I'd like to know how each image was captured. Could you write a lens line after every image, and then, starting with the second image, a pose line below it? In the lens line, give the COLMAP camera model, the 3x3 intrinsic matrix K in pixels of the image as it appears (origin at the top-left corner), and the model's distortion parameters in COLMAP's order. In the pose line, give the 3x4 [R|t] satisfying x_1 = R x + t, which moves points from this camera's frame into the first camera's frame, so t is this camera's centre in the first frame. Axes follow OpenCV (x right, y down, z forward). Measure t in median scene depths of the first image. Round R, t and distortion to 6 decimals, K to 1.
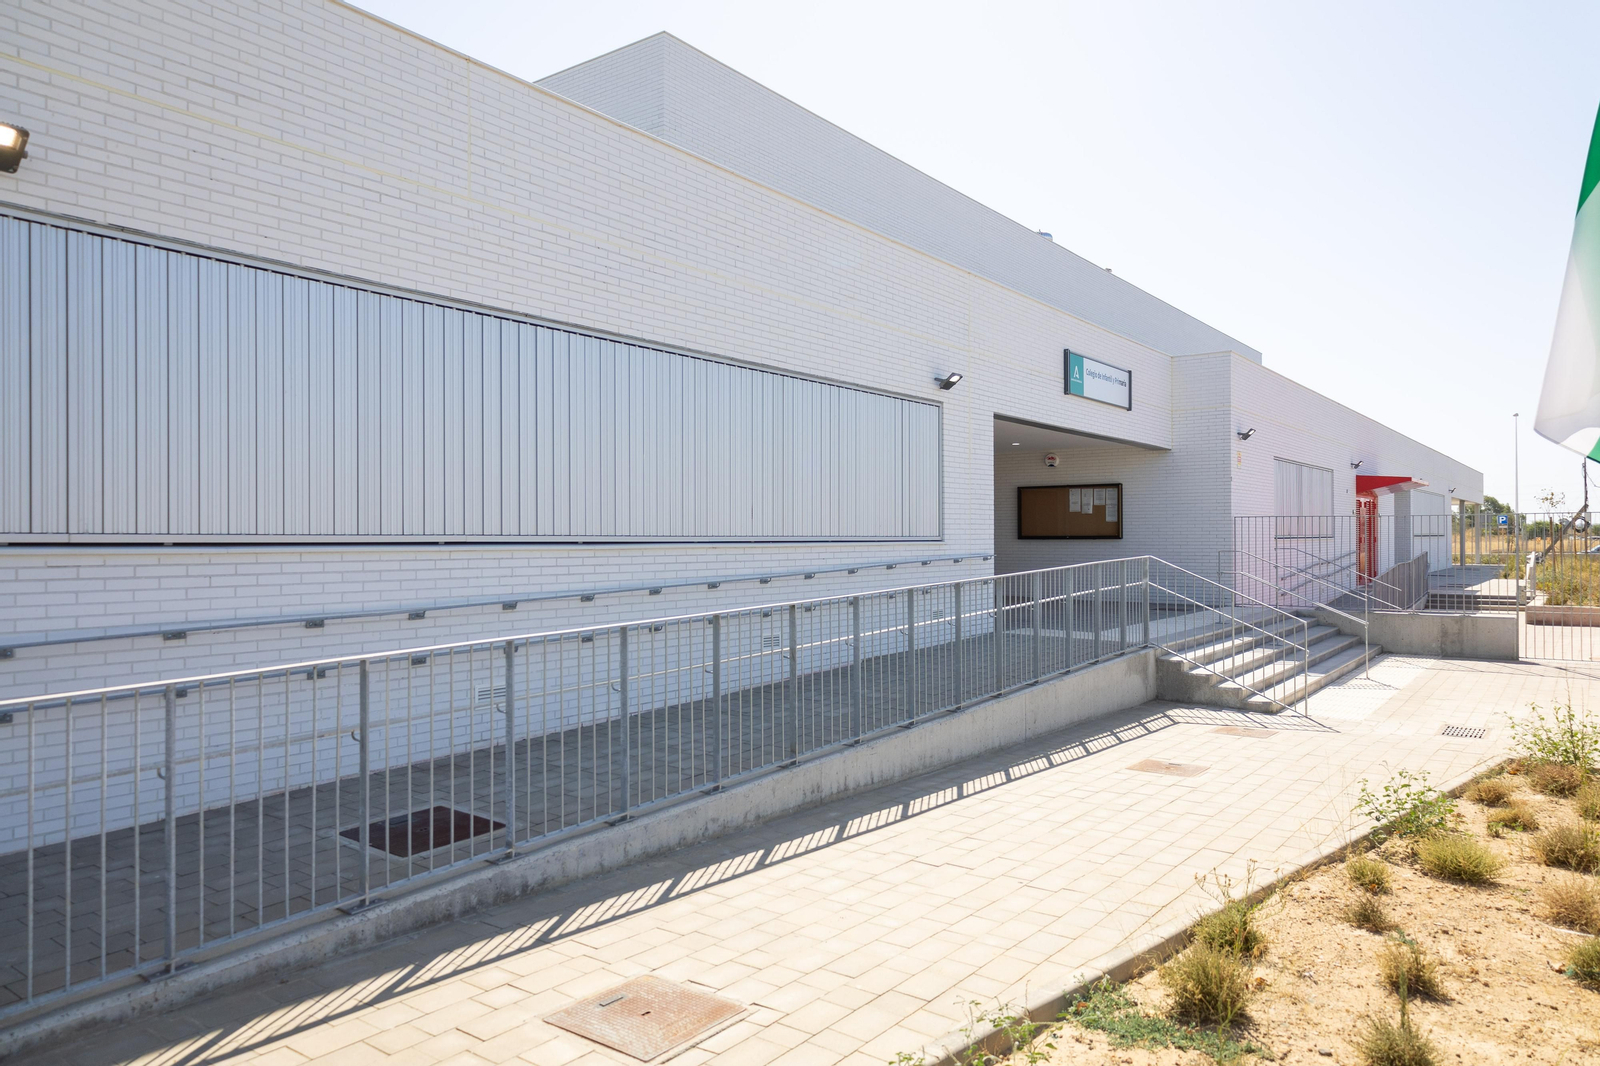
lens RADIAL K [[1049.6, 0, 896.5], [0, 1049.6, 532.0], [0, 0, 1]] dist [0.001635, 0.000149]
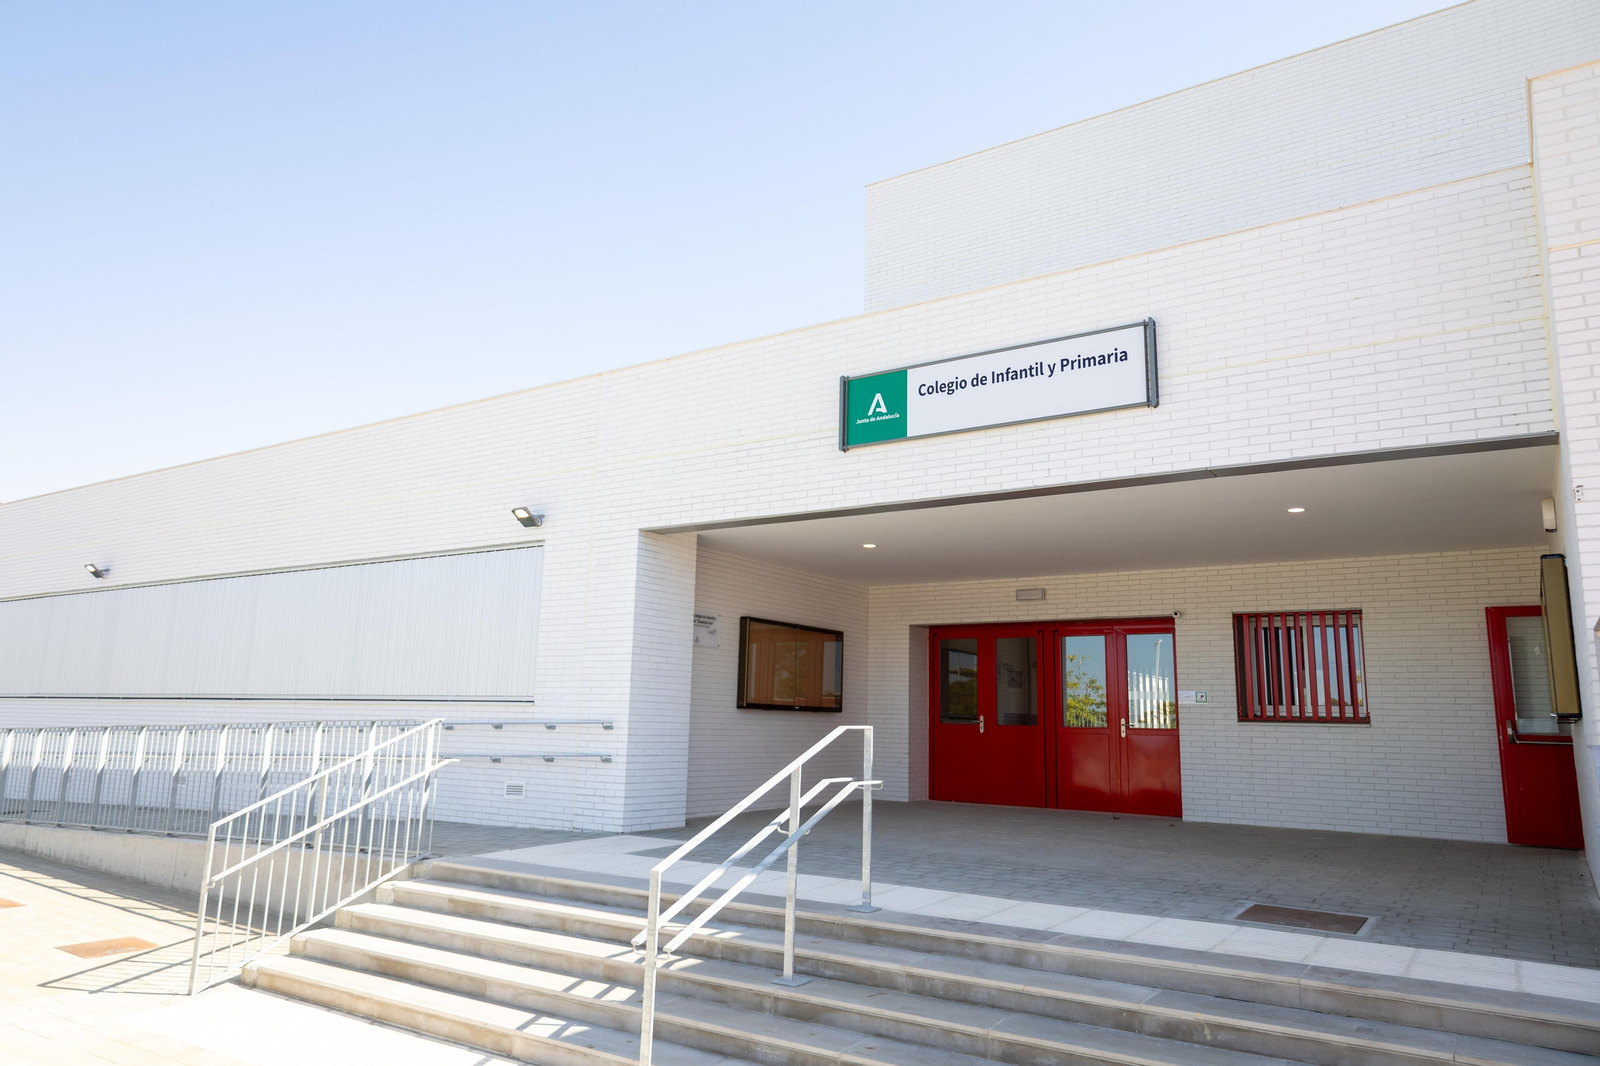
lens RADIAL K [[1049.6, 0, 896.5], [0, 1049.6, 532.0], [0, 0, 1]] dist [0.001635, 0.000149]
pose [[0.040273, -0.171077, -0.984434, 0.946557], [-0.008488, 0.985139, -0.171547, 0.016982], [0.999153, 0.015265, 0.038223, 1.303981]]
